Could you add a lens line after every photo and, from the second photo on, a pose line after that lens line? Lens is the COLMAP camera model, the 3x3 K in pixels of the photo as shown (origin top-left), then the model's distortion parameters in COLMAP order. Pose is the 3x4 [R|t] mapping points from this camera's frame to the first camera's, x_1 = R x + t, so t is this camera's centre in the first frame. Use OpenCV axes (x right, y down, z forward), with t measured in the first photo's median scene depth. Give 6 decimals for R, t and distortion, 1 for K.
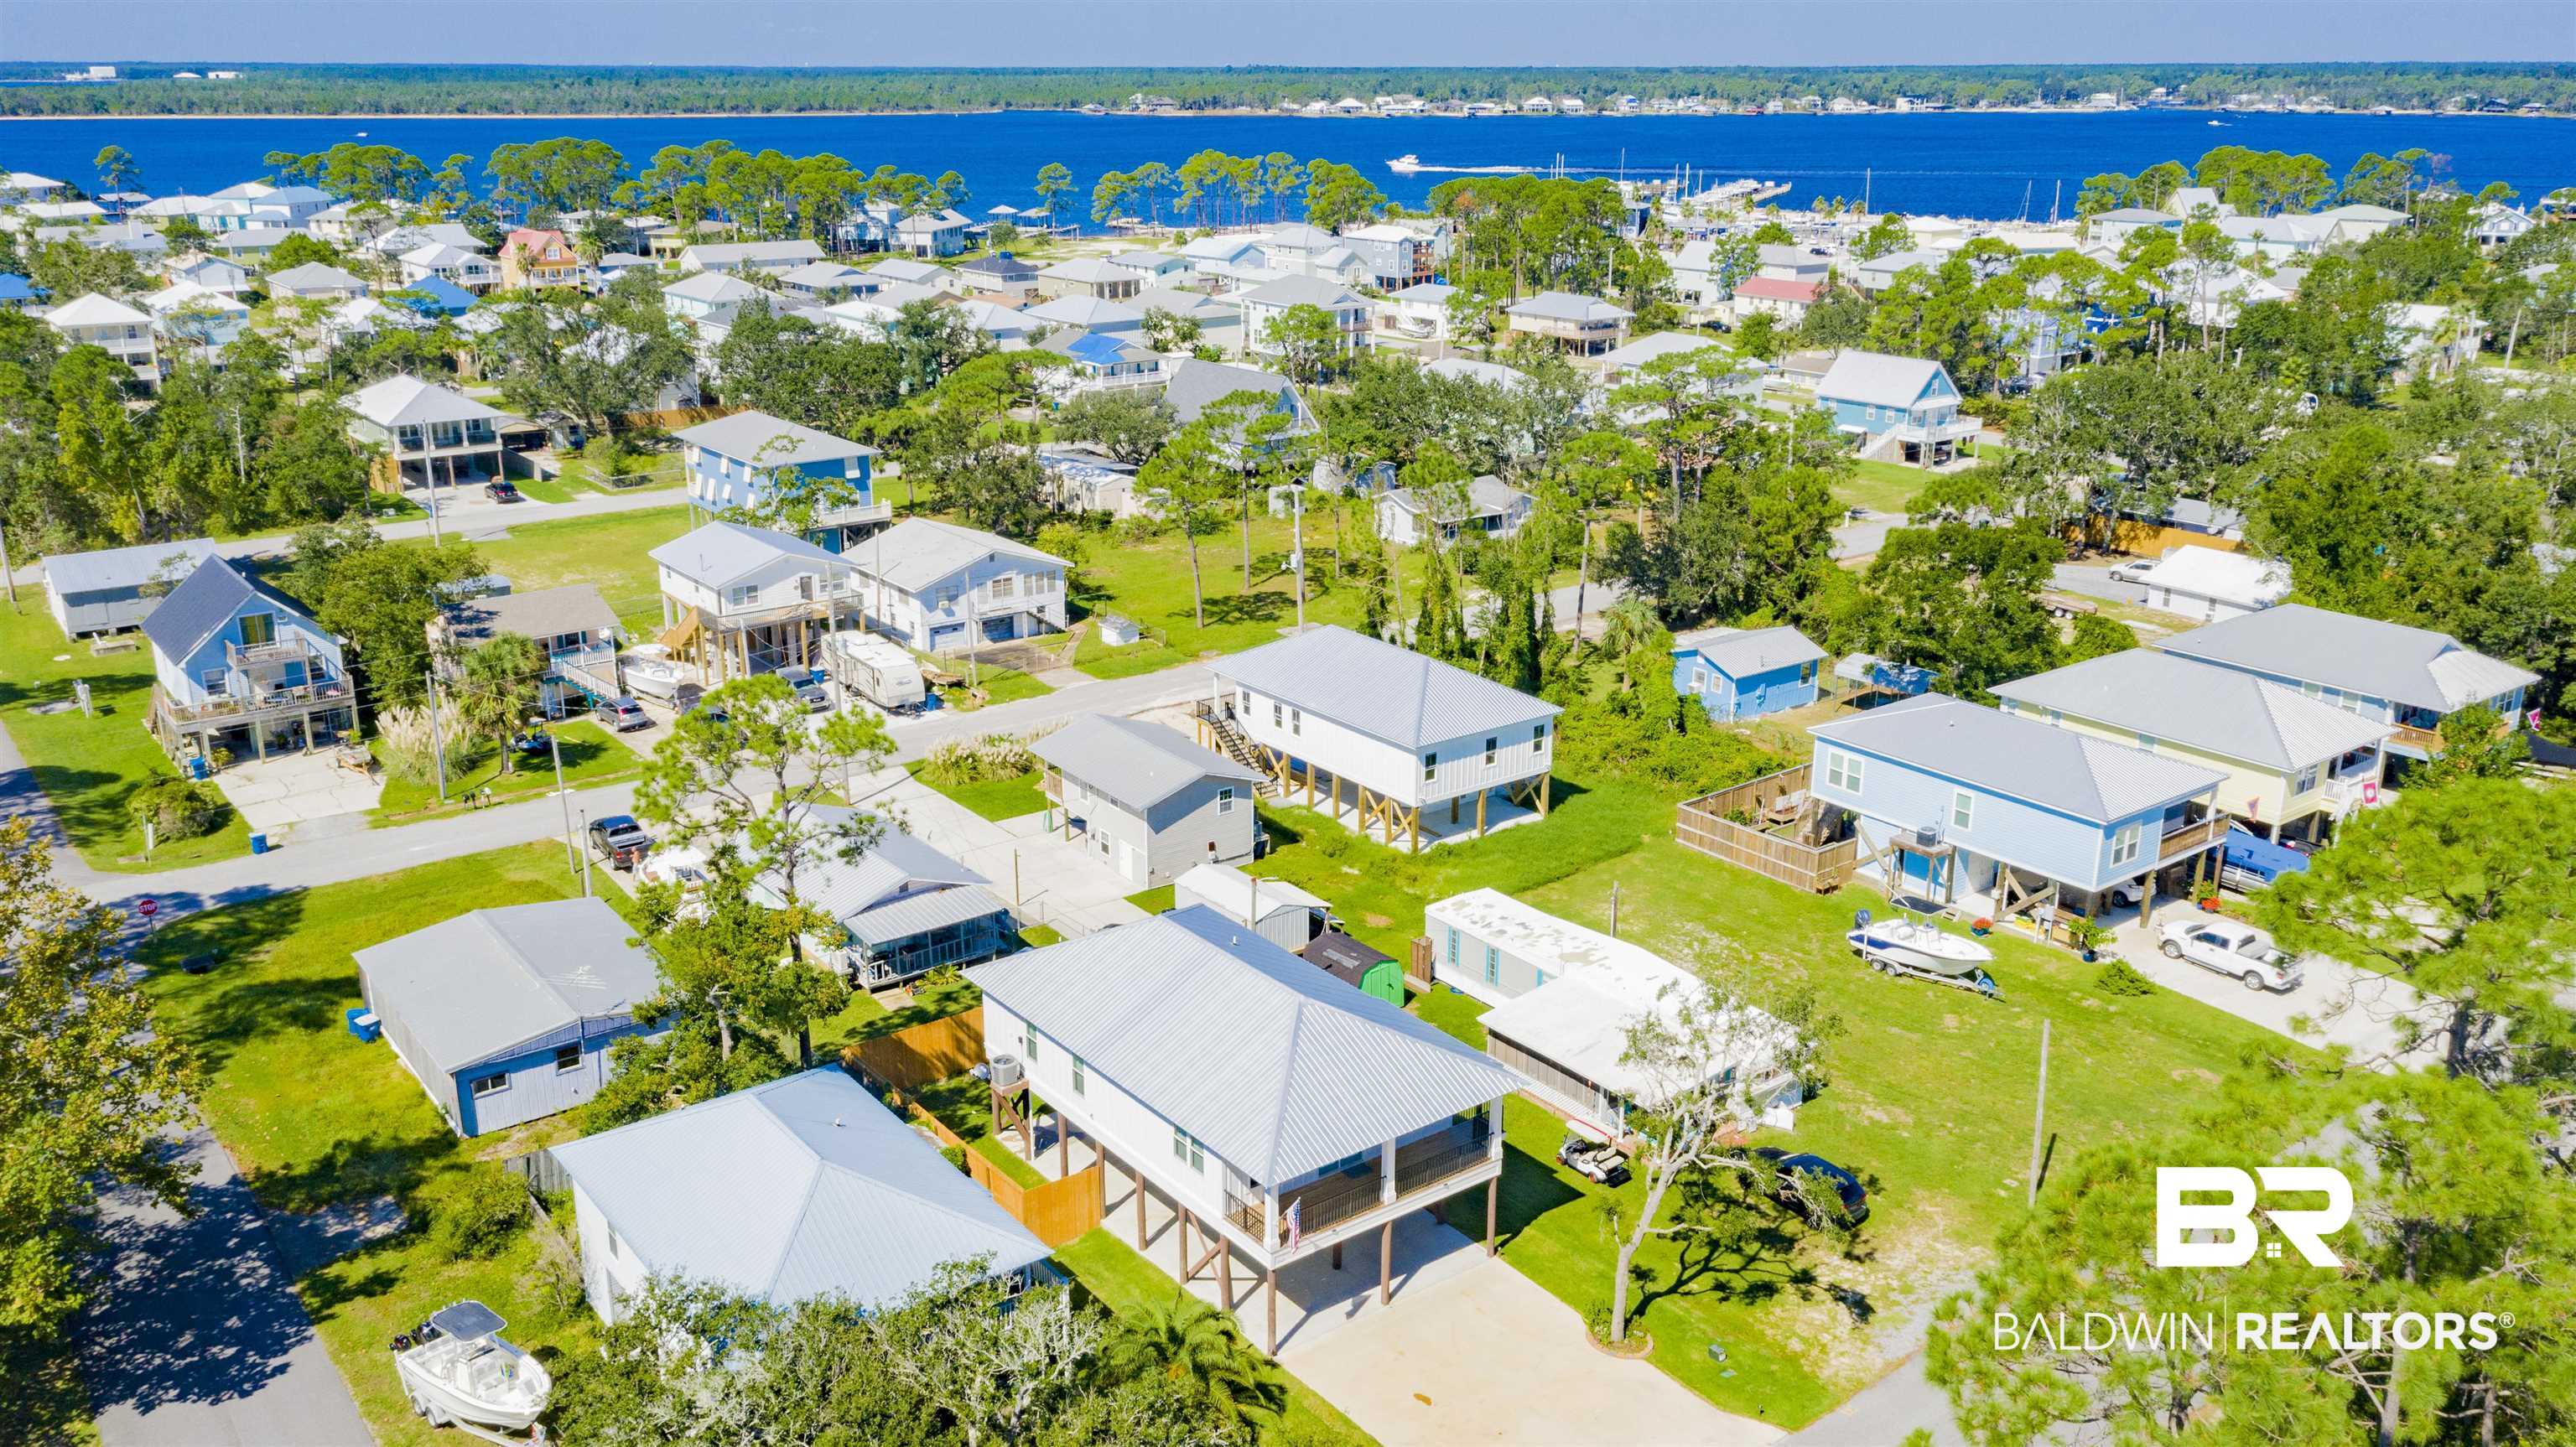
lens RADIAL K [[2007.9, 0, 1288.0], [0, 2007.9, 723.5], [0, 0, 1]] dist [-0.006400, 0.053768]
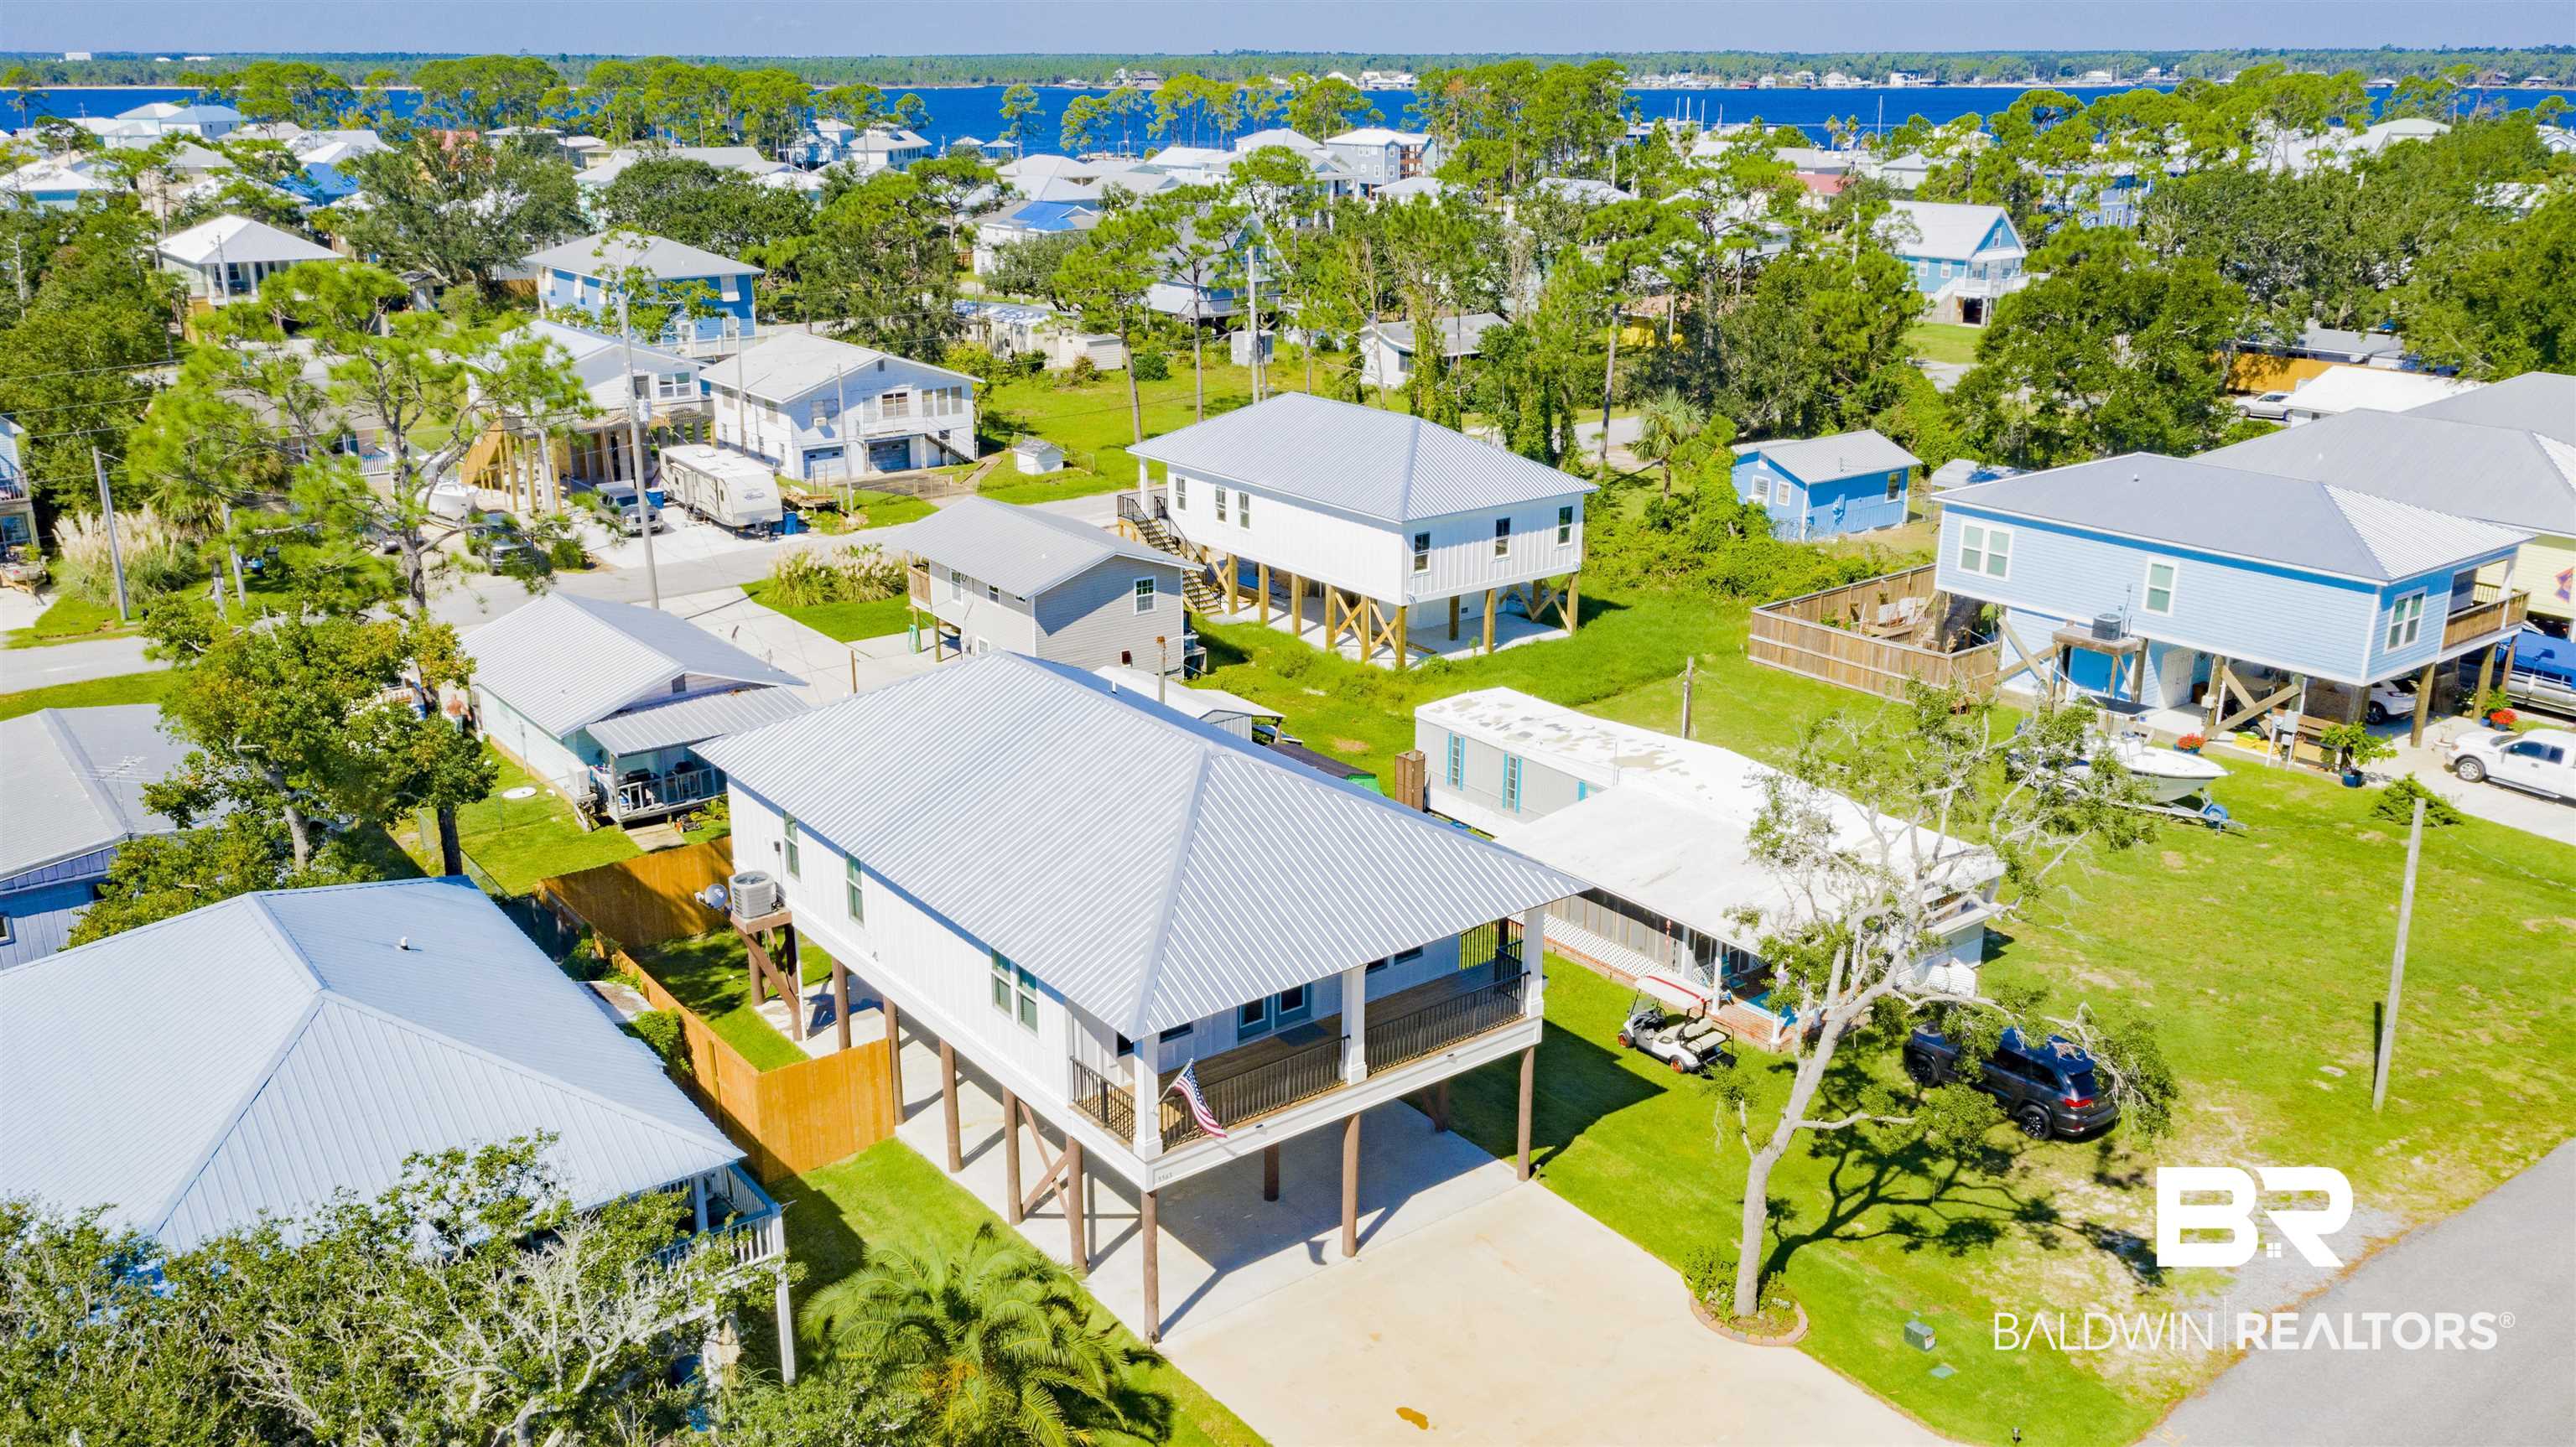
lens RADIAL K [[2007.9, 0, 1288.0], [0, 2007.9, 723.5], [0, 0, 1]] dist [-0.006400, 0.053768]
pose [[0.999983, -0.001365, 0.005645, 0.017785], [0.001345, 0.999993, 0.003470, 0.084978], [-0.005649, -0.003463, 0.999978, 0.266162]]
